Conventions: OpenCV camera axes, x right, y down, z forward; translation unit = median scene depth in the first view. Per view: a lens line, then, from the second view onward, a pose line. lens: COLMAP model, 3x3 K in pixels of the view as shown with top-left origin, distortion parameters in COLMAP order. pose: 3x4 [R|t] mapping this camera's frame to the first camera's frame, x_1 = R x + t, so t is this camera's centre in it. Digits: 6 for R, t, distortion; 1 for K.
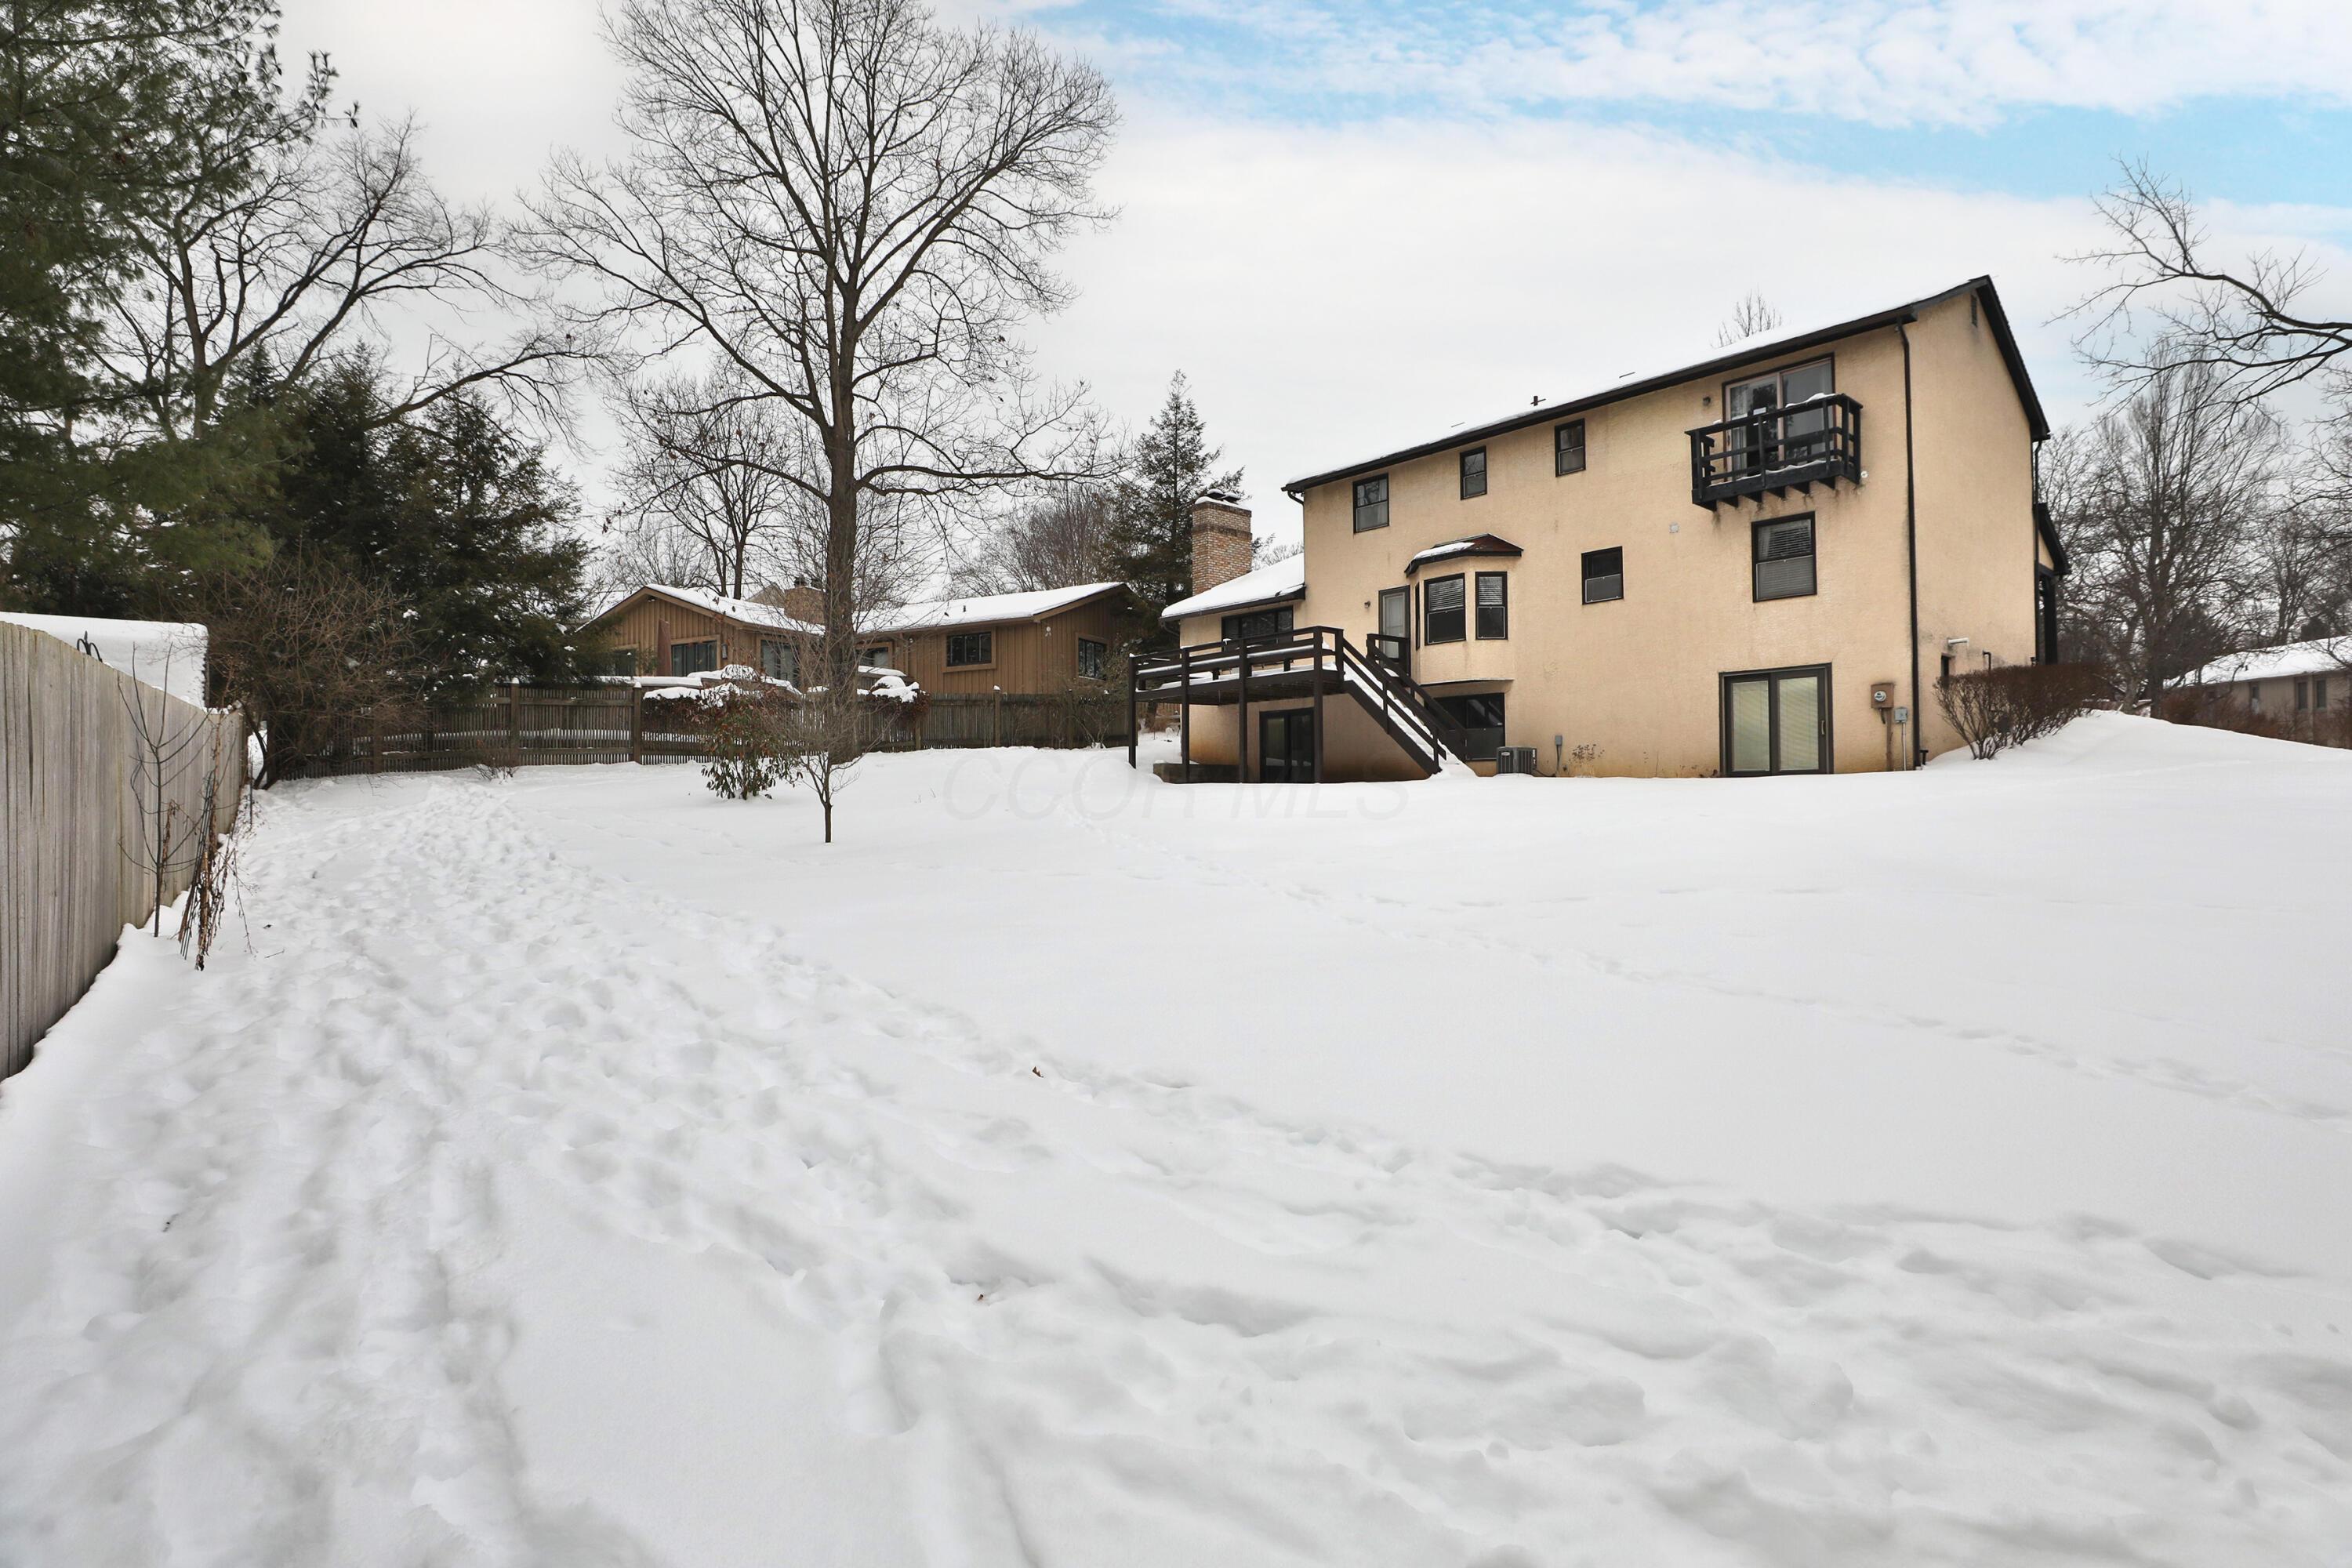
lens RADIAL K [[1145.2, 0, 1176.0], [0, 1145.2, 784.0], [0, 0, 1]] dist [-0.002152, -0.000106]
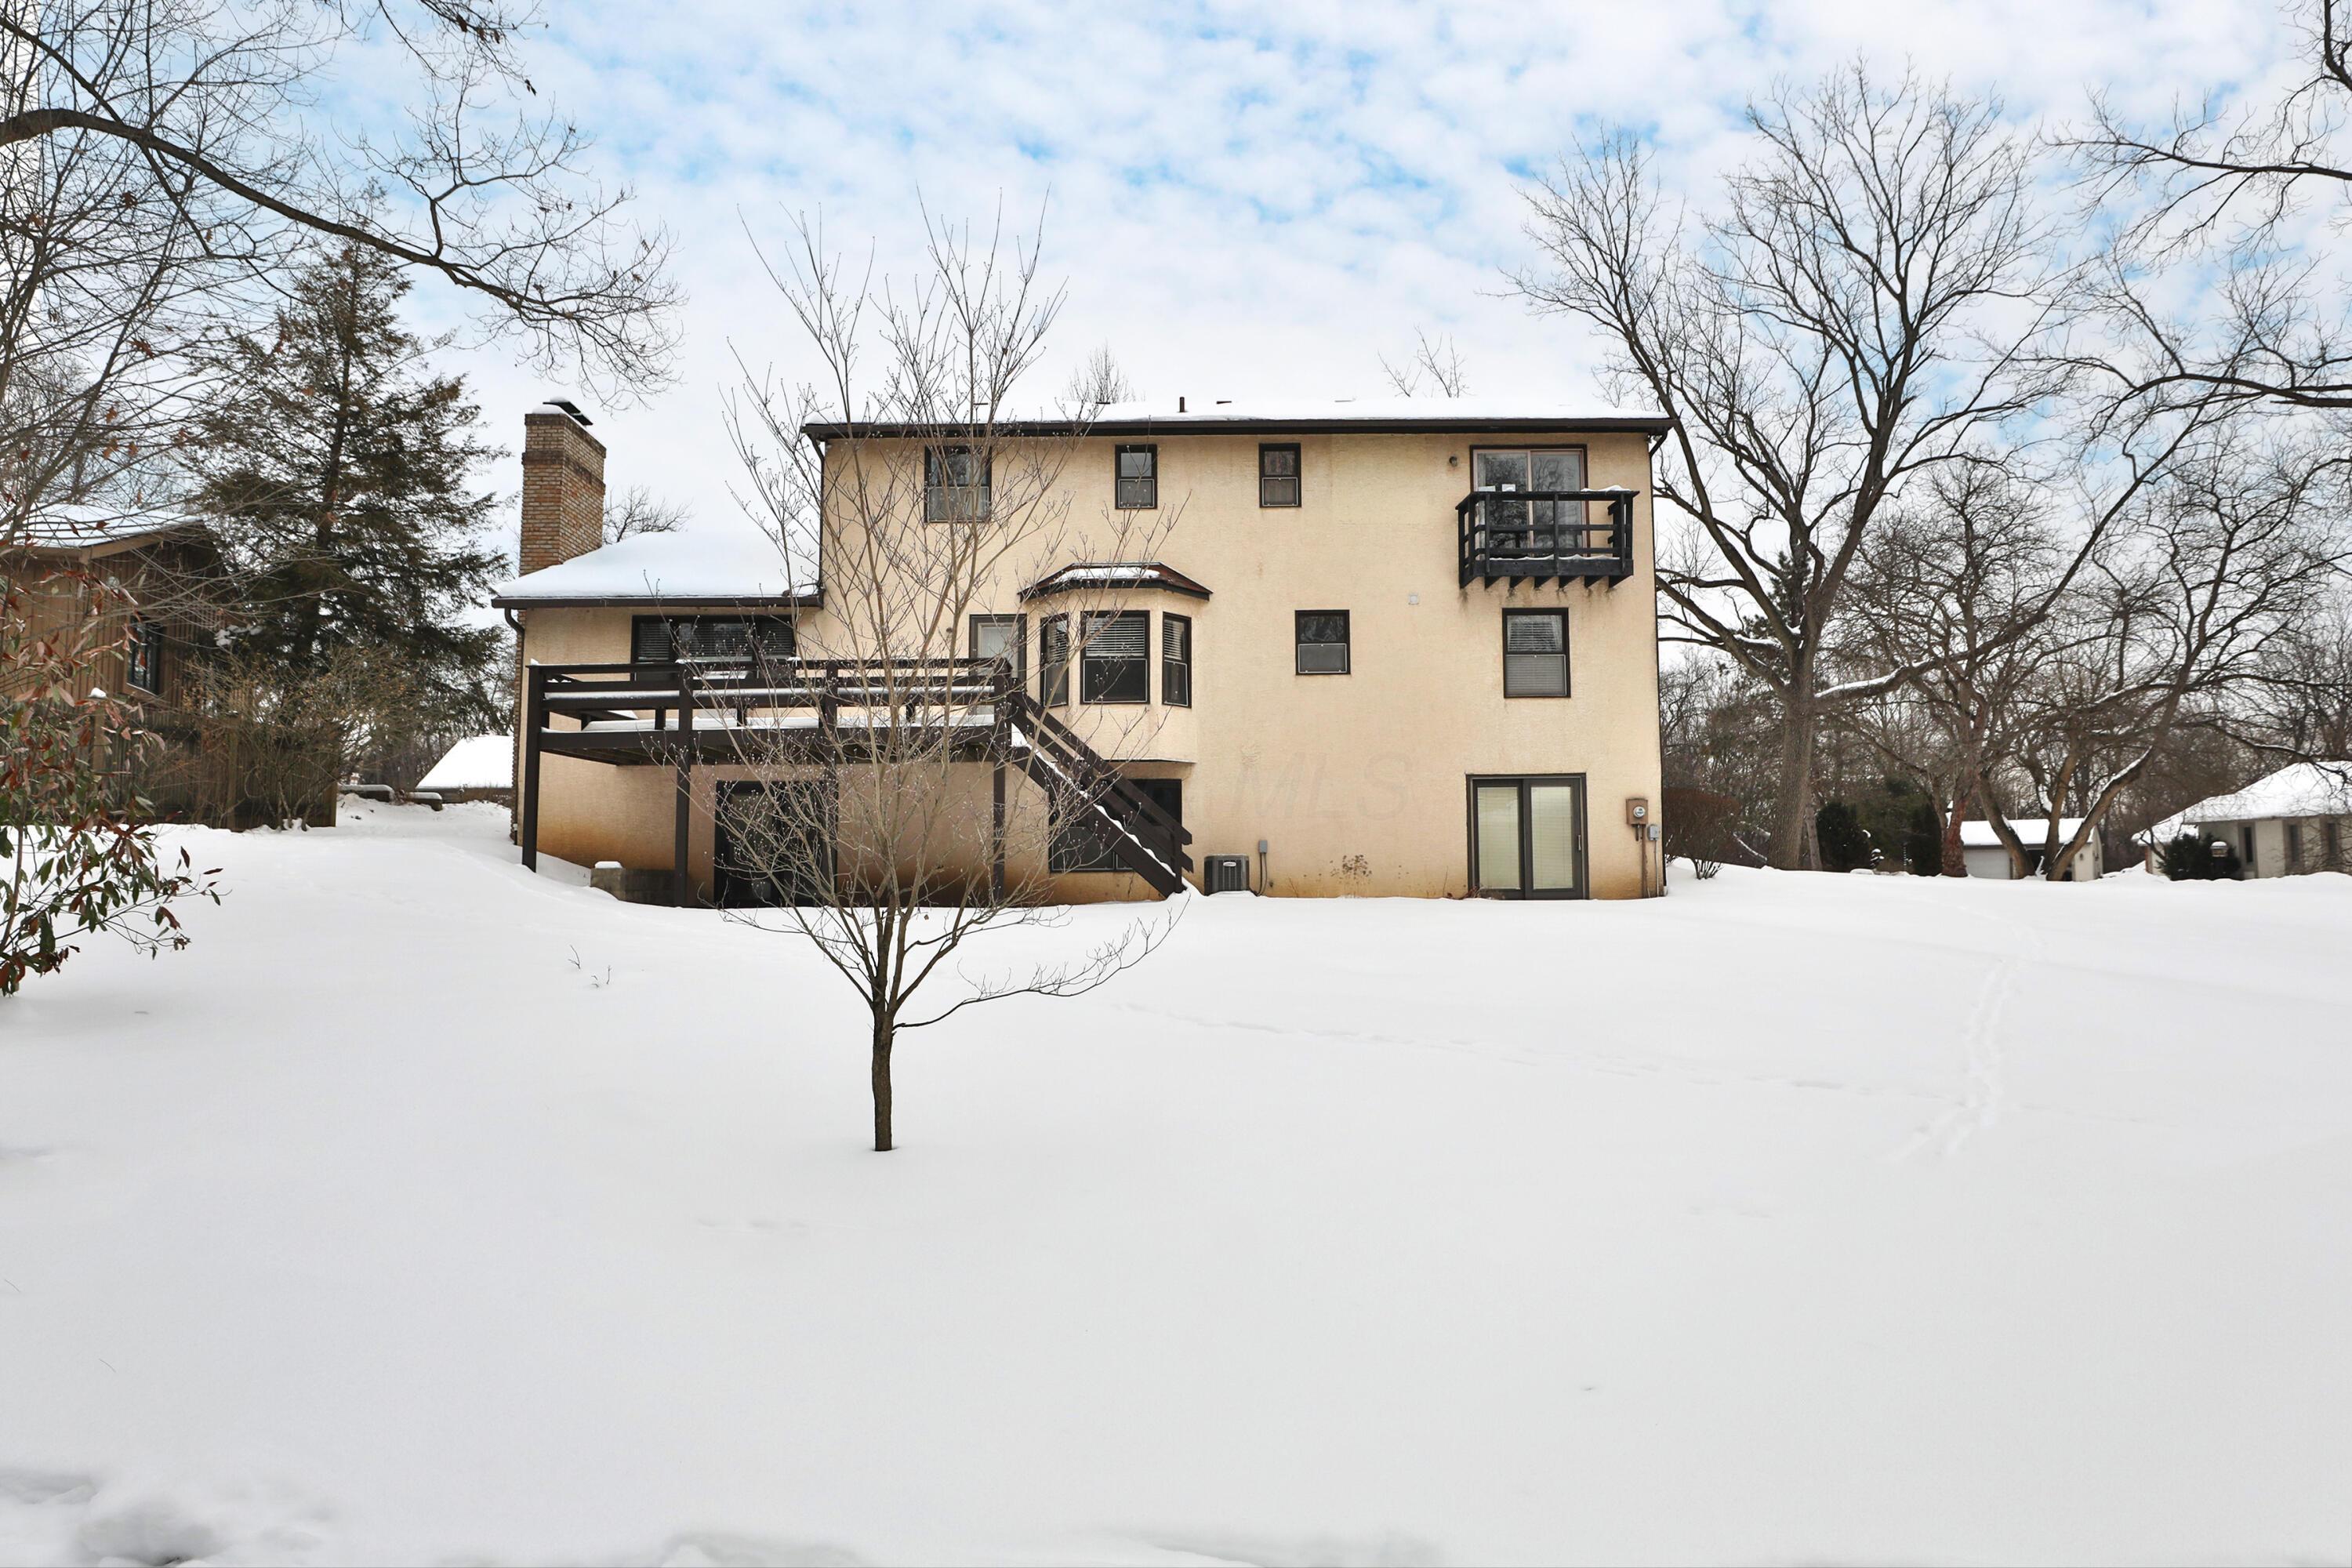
lens RADIAL K [[1248.9, 0, 1176.0], [0, 1248.9, 784.0], [0, 0, 1]] dist [-0.002740, -0.000332]
pose [[0.641575, 0.056964, 0.764942, -0.371362], [-0.001595, 0.997336, -0.072933, -0.021161], [-0.767058, 0.045572, 0.639957, 0.555249]]
